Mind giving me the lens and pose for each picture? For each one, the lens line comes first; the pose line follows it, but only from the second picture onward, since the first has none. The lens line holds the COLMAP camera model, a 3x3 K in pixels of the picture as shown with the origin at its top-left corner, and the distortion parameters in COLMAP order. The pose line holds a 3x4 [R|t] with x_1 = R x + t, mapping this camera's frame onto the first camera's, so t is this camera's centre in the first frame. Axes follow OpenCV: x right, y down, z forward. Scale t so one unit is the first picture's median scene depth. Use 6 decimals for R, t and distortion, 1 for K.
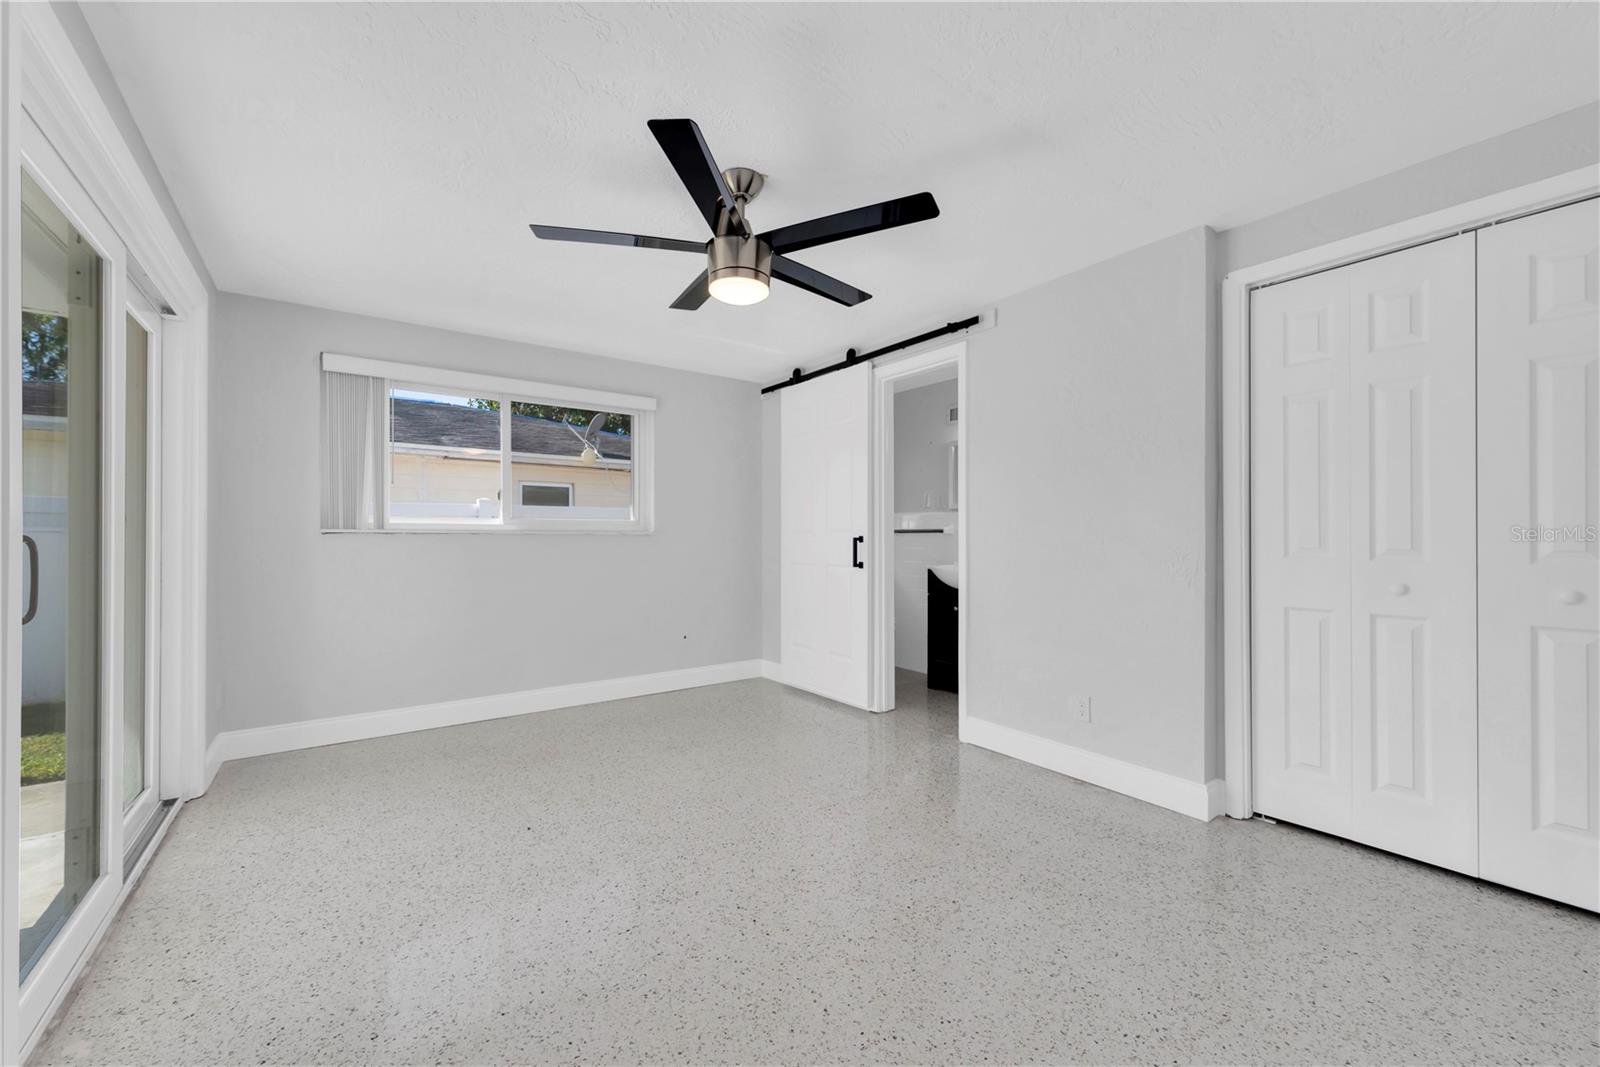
lens RADIAL K [[632.1, 0, 800.0], [0, 632.1, 533.5], [0, 0, 1]] dist [0.007912, -0.000705]
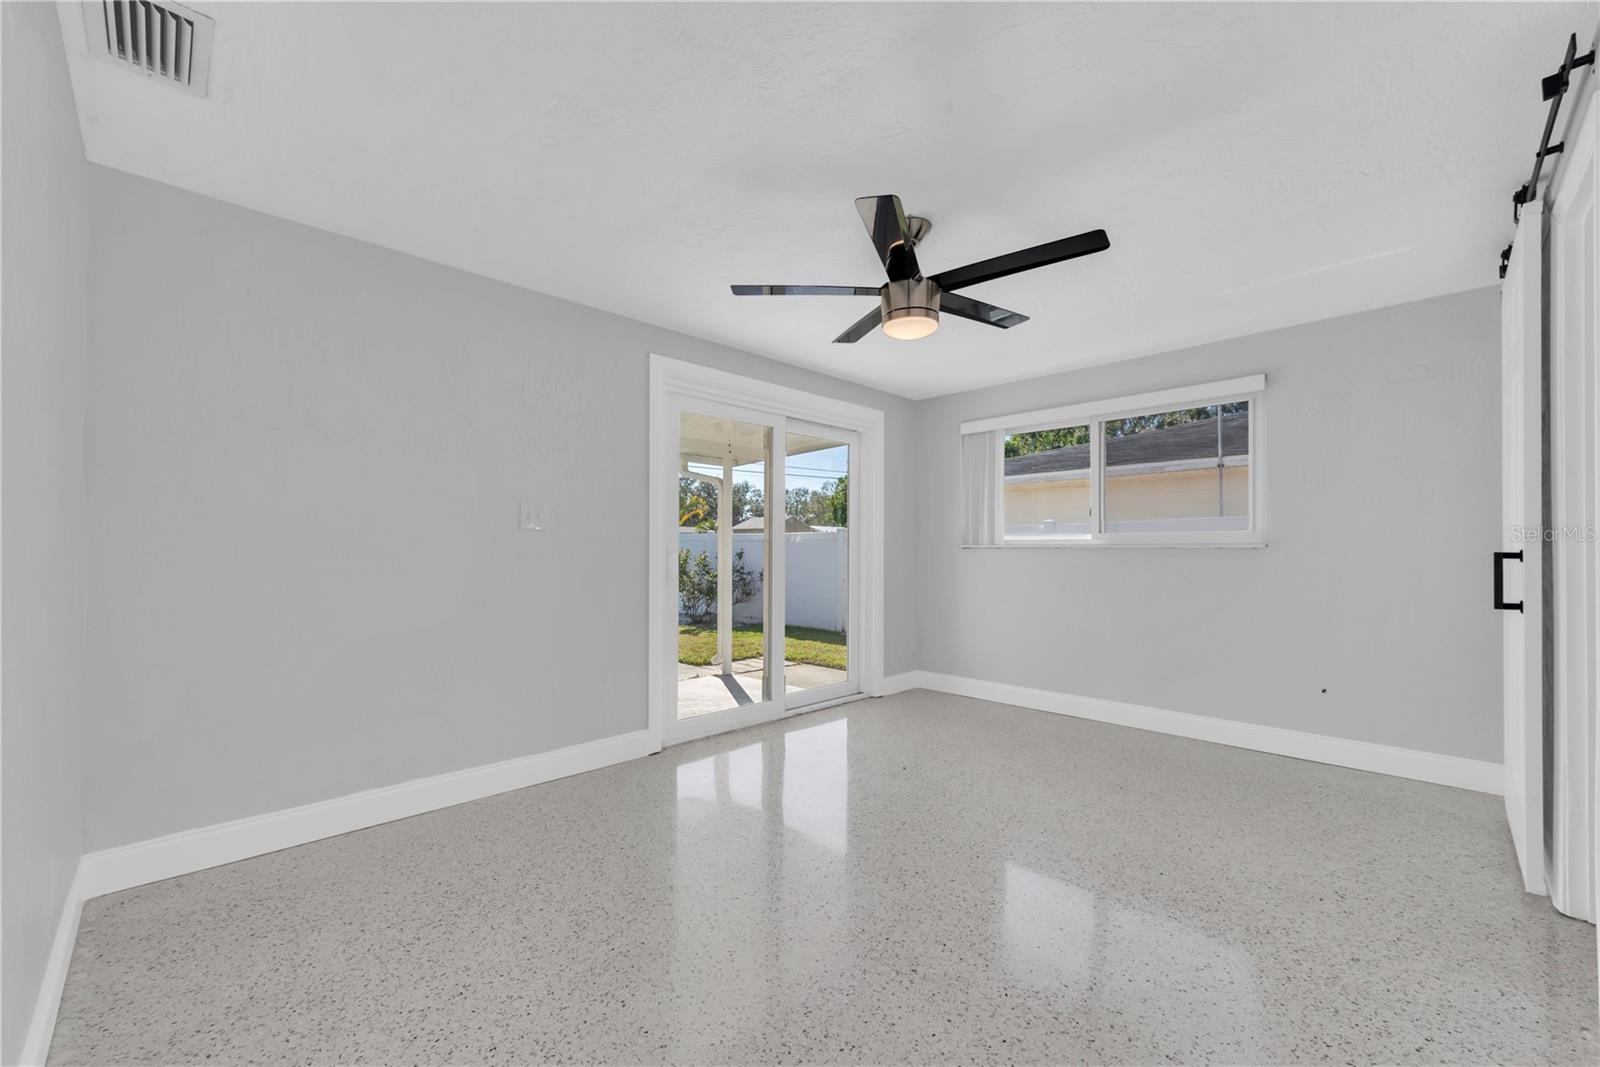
lens RADIAL K [[634.8, 0, 783.8], [0, 634.8, 541.3], [0, 0, 1]] dist [0.010020, -0.000160]
pose [[0.138653, -0.014904, -0.990229, 0.793002], [0.002834, 0.999889, -0.014652, 0.005310], [0.990337, -0.000775, 0.138679, 0.512095]]
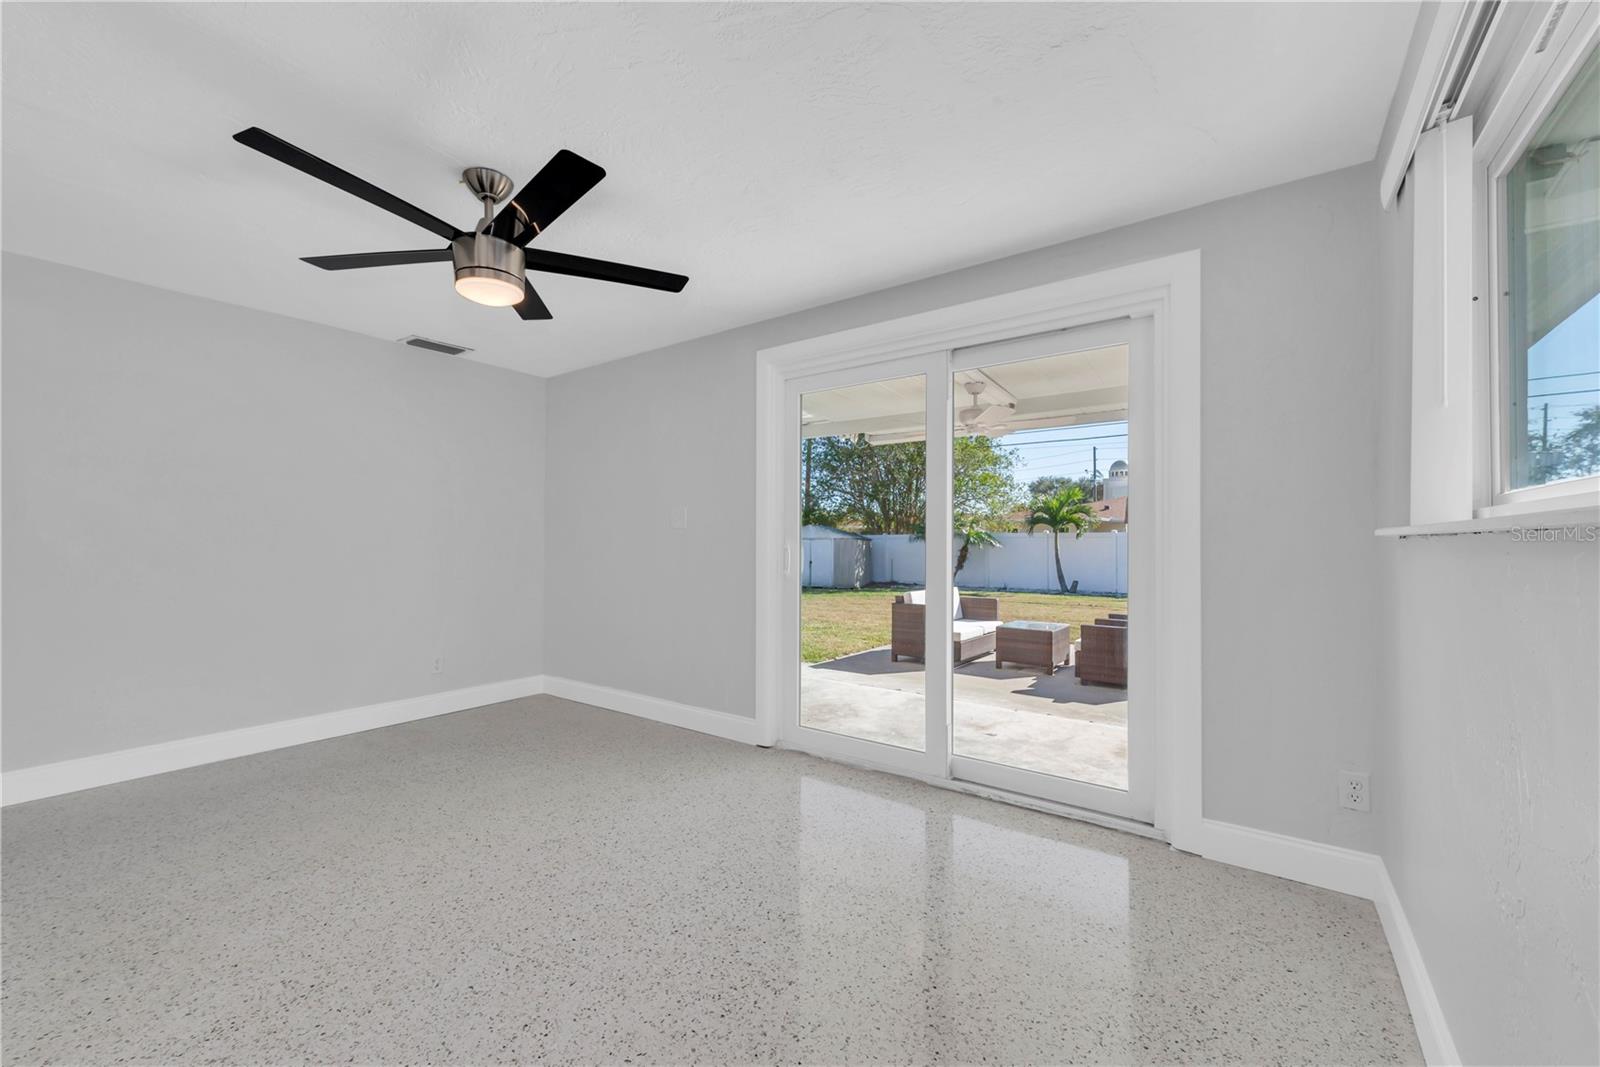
lens RADIAL K [[632.1, 0, 800.0], [0, 632.1, 533.5], [0, 0, 1]] dist [0.007912, -0.000705]
pose [[-0.949832, -0.007981, -0.312659, -0.199692], [-0.001150, 0.999757, -0.022026, 0.010833], [0.312759, -0.020561, -0.949610, 1.695236]]
